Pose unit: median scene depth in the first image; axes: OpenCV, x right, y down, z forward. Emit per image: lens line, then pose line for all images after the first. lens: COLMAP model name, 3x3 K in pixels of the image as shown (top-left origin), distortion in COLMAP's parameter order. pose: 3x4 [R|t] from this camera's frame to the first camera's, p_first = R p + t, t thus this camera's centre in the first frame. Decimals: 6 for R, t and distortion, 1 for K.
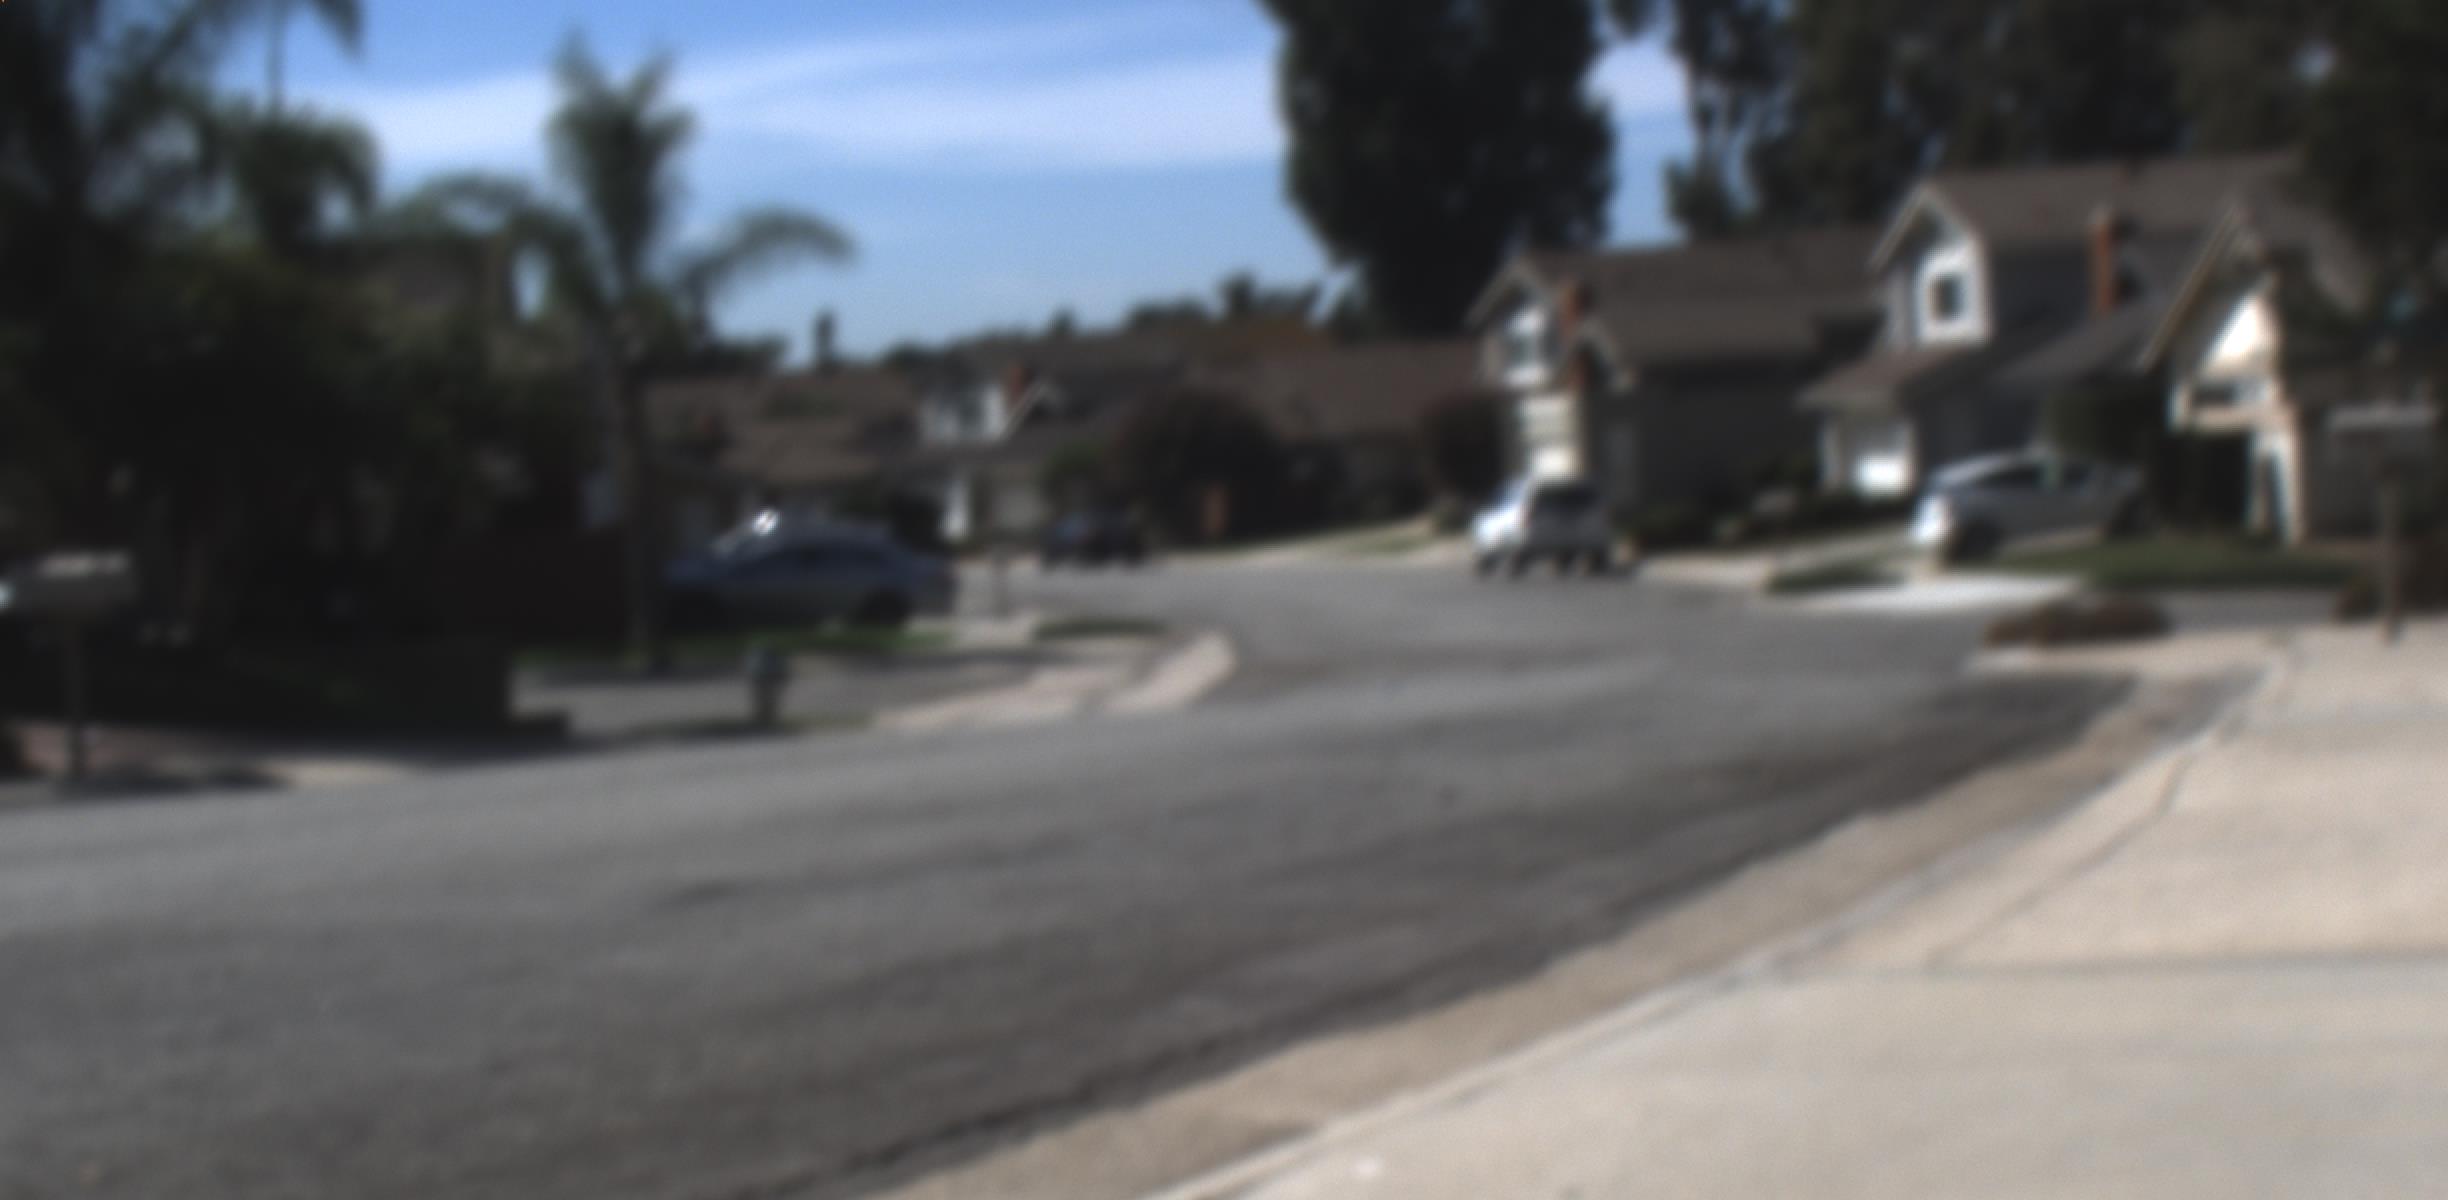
lens RADIAL K [[4944.7, 0, 1286.7], [0, 4944.7, 705.0], [0, 0, 1]] dist [-0.056903, 0.000000]
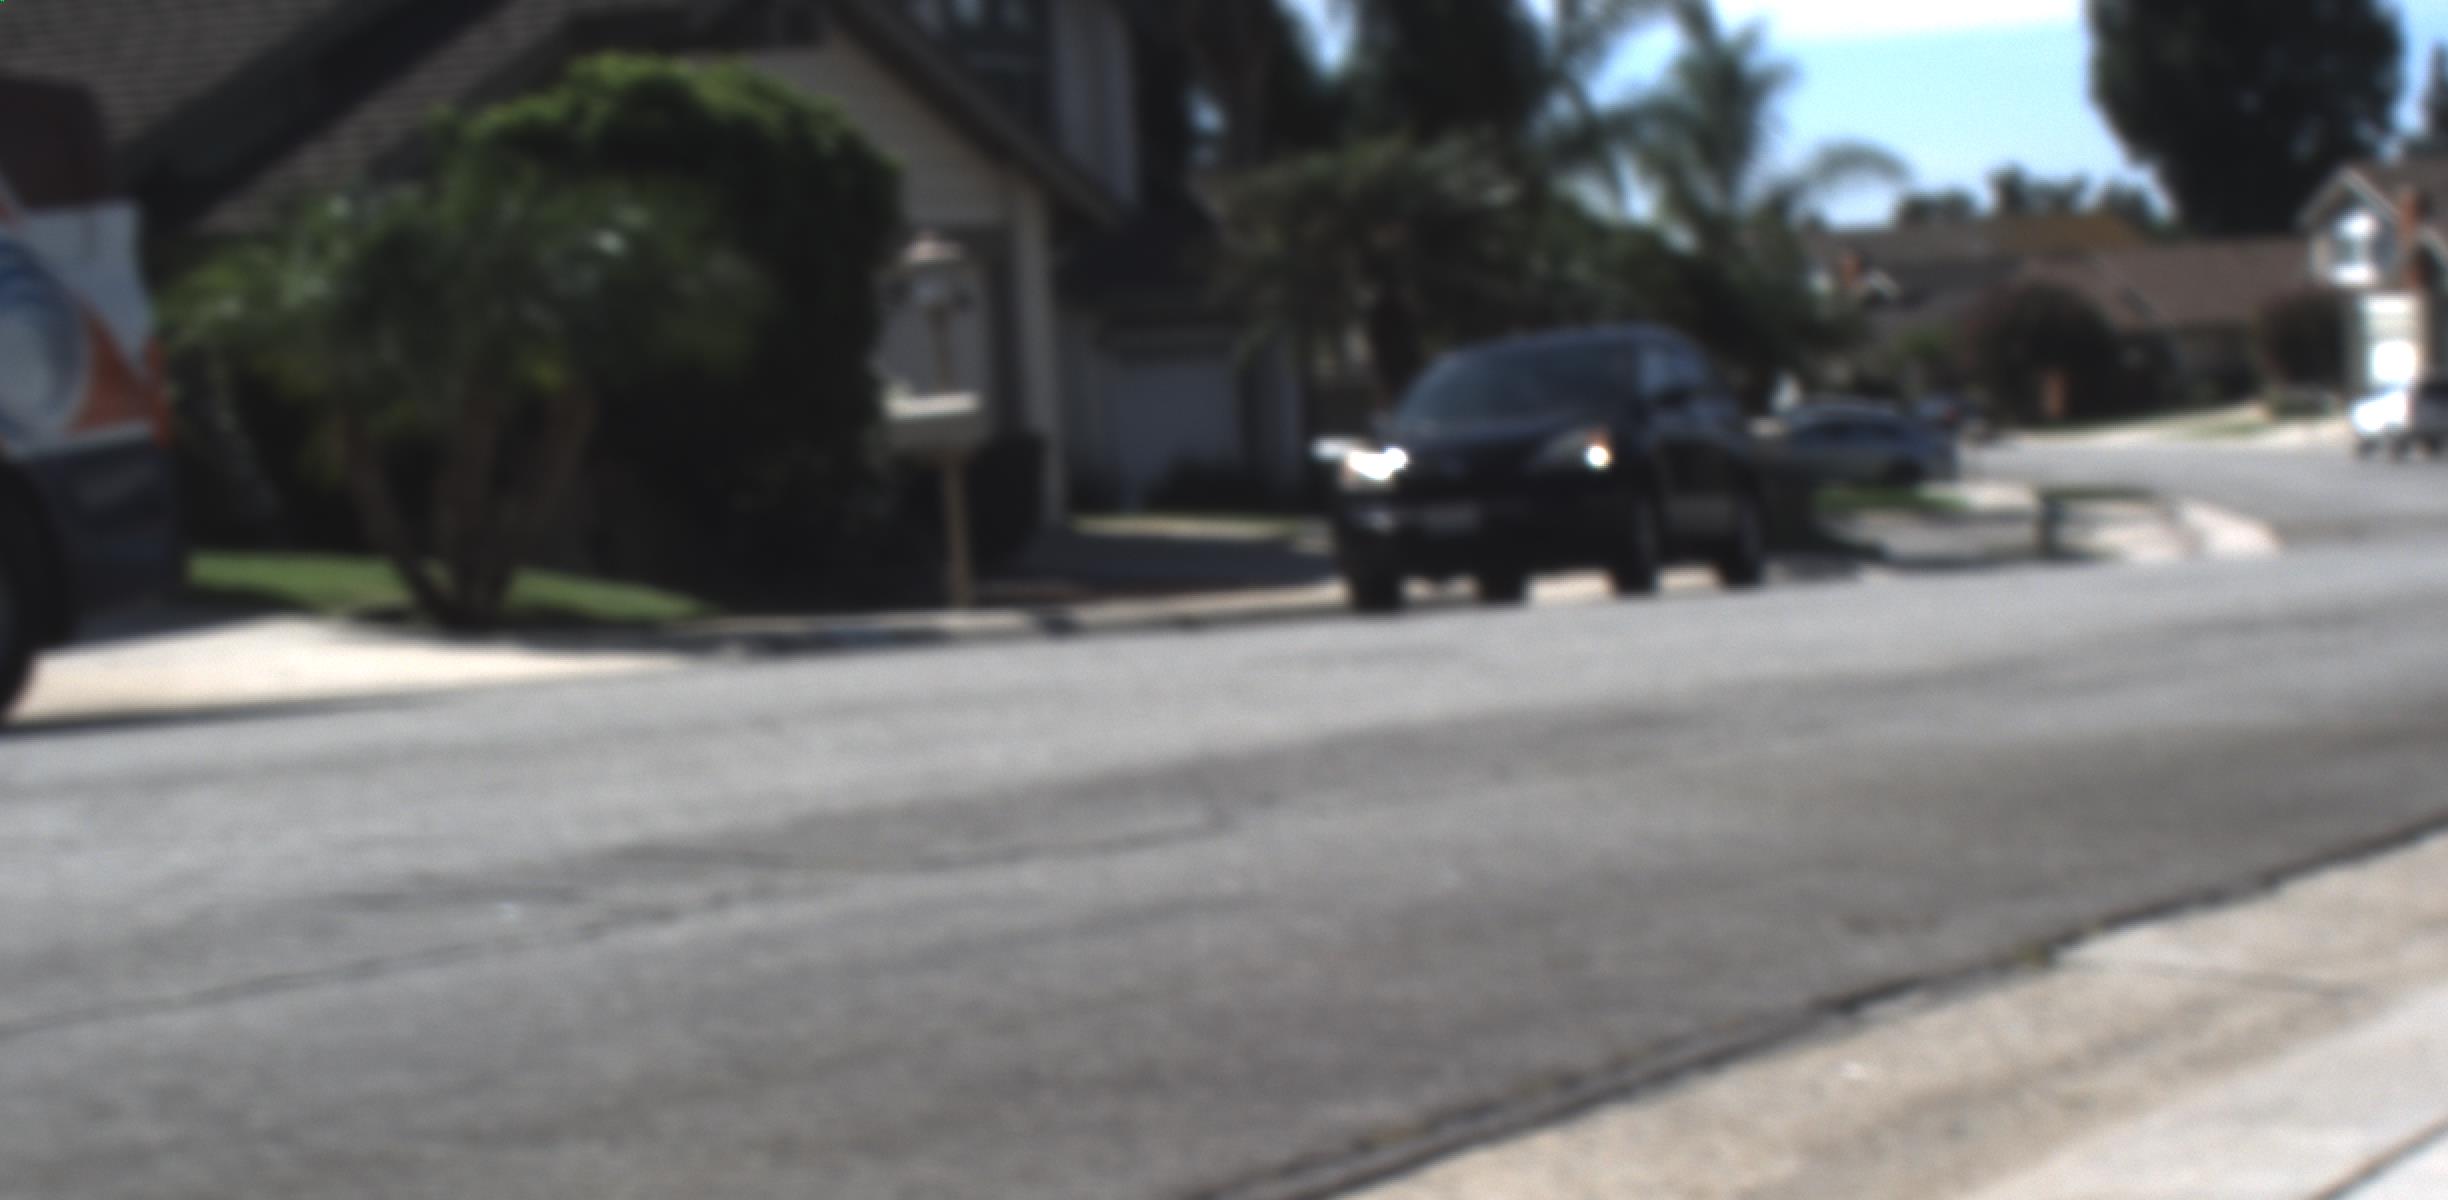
lens RADIAL K [[4944.7, 0, 1307.1], [0, 4944.7, 795.8], [0, 0, 1]] dist [-0.056903, 0.000000]
pose [[0.991602, 0.025251, -0.126840, -0.049941], [-0.019697, 0.998799, 0.044851, 0.004965], [0.127820, -0.041976, 0.990909, -0.141104]]
